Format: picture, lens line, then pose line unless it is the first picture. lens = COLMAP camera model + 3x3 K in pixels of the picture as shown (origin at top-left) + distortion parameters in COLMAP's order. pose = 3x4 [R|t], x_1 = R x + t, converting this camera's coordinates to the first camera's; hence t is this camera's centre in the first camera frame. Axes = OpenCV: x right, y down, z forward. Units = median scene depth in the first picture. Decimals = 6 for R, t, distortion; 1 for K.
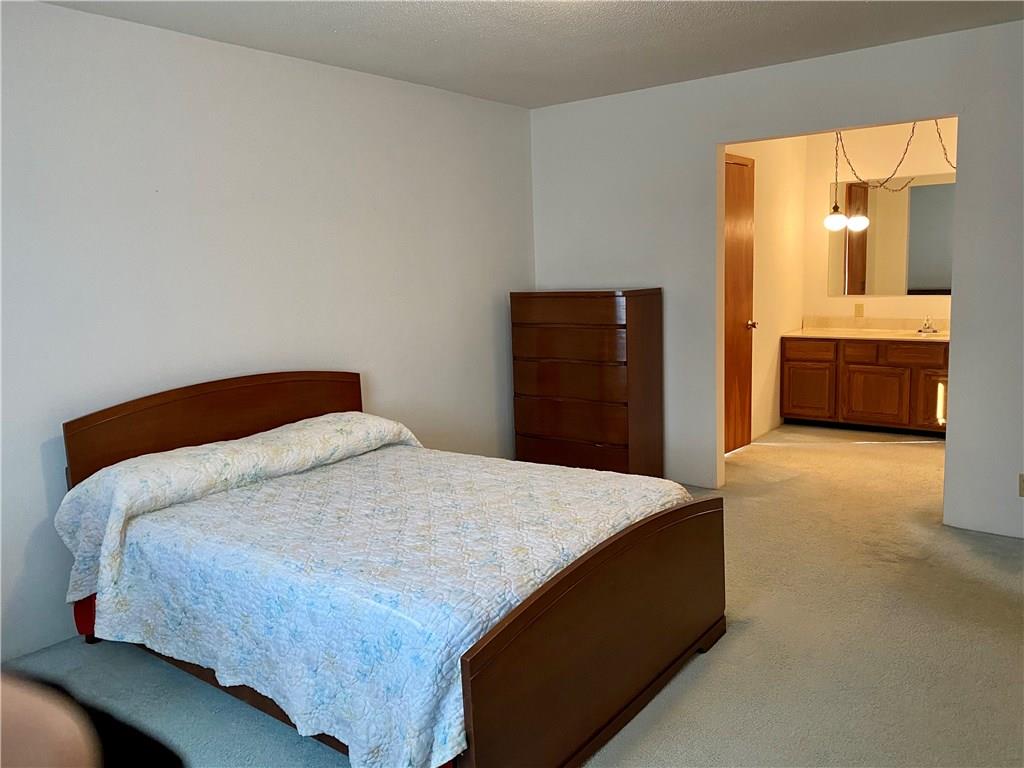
lens RADIAL K [[785.6, 0, 512.0], [0, 785.6, 369.2], [0, 0, 1]] dist [0.052081, -0.070173]
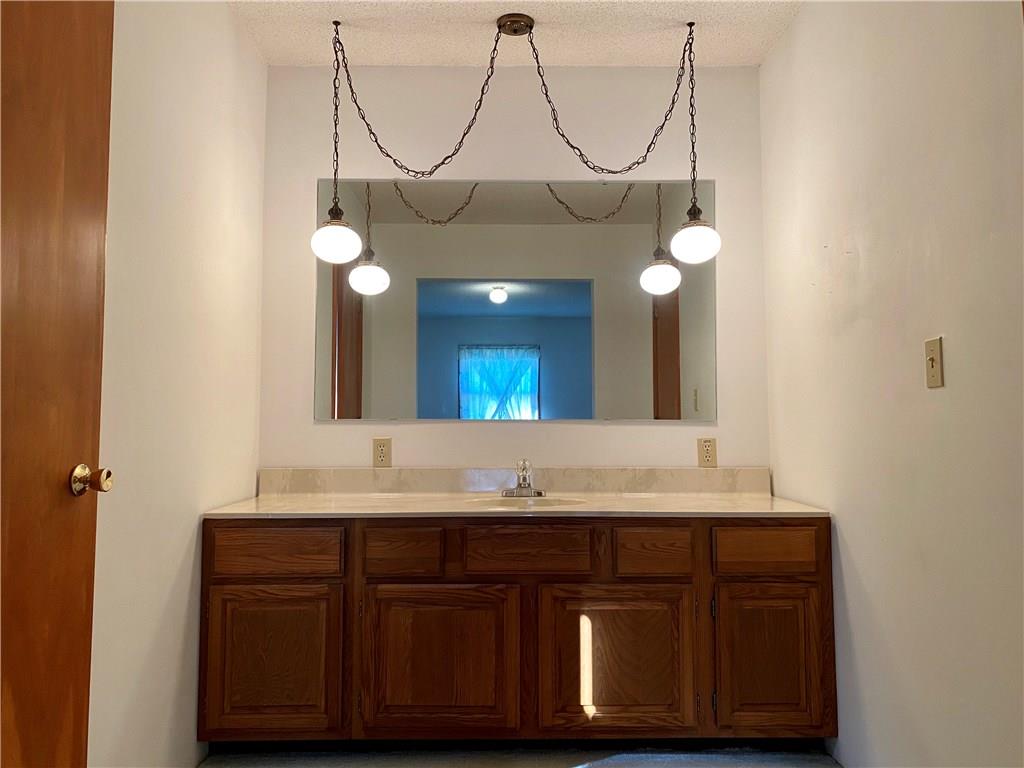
lens RADIAL K [[785.6, 0, 512.0], [0, 785.6, 369.2], [0, 0, 1]] dist [0.052081, -0.070173]
pose [[0.765466, 0.078501, 0.638670, 0.214307], [0.062770, 0.978688, -0.195526, -0.029105], [-0.640407, 0.189758, 0.744225, 0.634236]]
